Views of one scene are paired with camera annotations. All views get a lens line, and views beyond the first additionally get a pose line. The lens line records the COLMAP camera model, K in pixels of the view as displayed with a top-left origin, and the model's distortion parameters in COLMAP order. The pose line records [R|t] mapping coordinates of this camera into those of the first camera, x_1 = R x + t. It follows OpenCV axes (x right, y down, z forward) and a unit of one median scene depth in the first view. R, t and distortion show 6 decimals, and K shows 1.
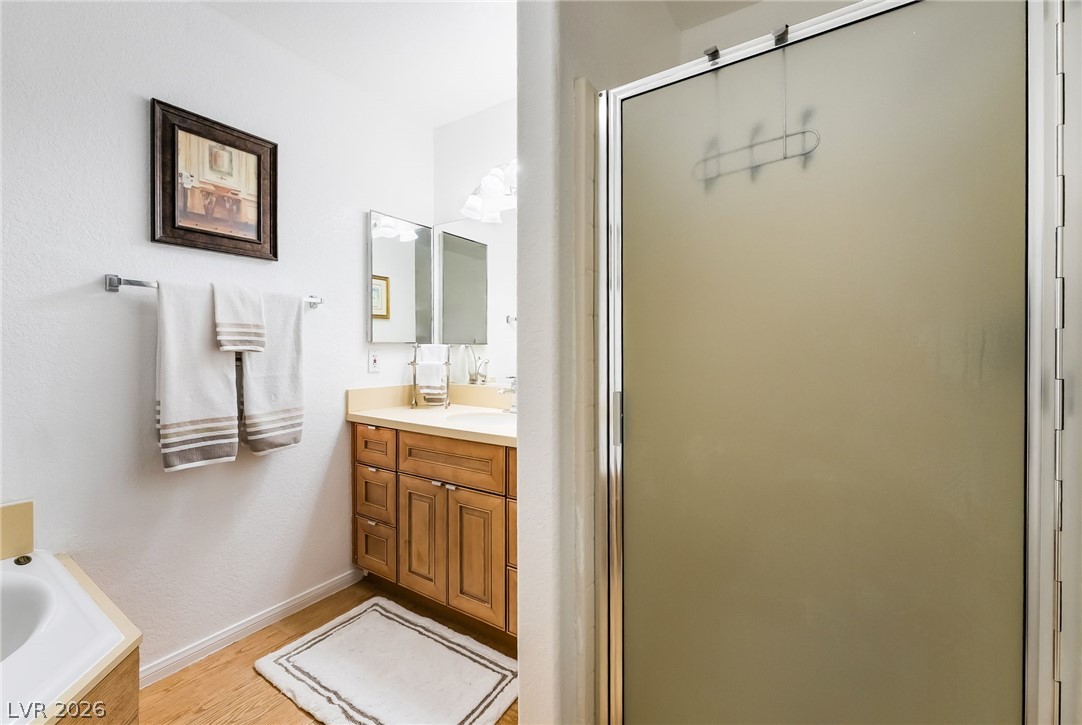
lens RADIAL K [[445.4, 0, 542.1], [0, 445.4, 353.4], [0, 0, 1]] dist [0.002537, -0.000230]
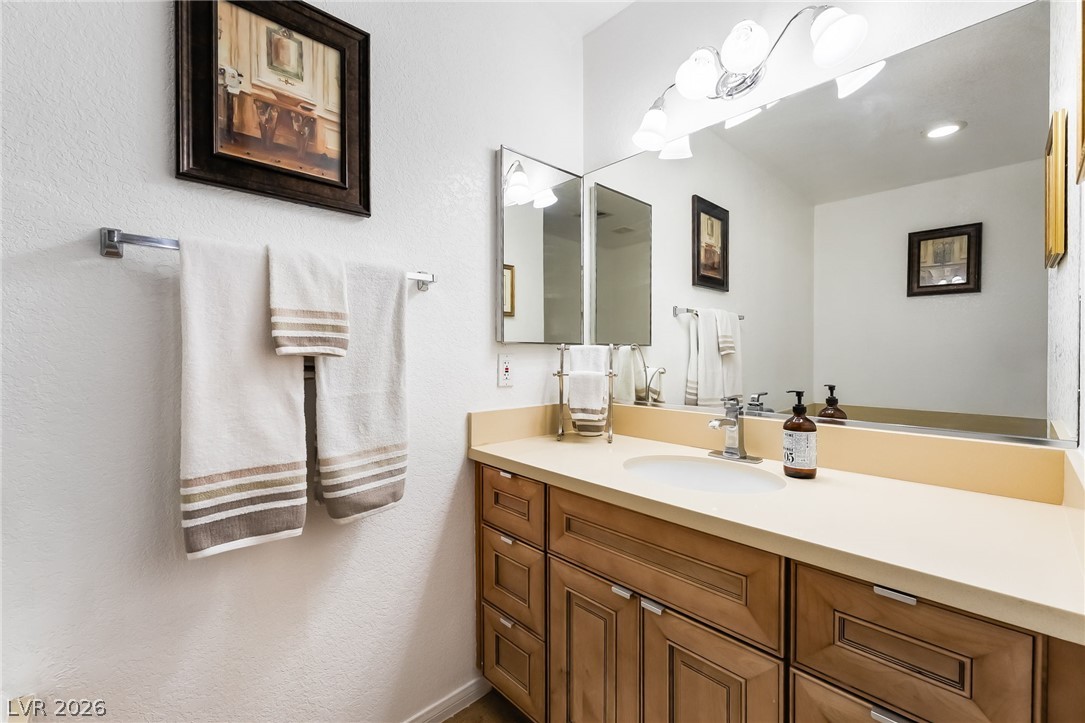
lens RADIAL K [[446.6, 0, 542.2], [0, 446.6, 362.9], [0, 0, 1]] dist [0.002537, -0.000230]
pose [[0.971425, 0.002184, -0.237335, -0.204502], [0.000083, 0.999954, 0.009542, -0.000340], [0.237345, -0.009289, 0.971381, 0.444091]]
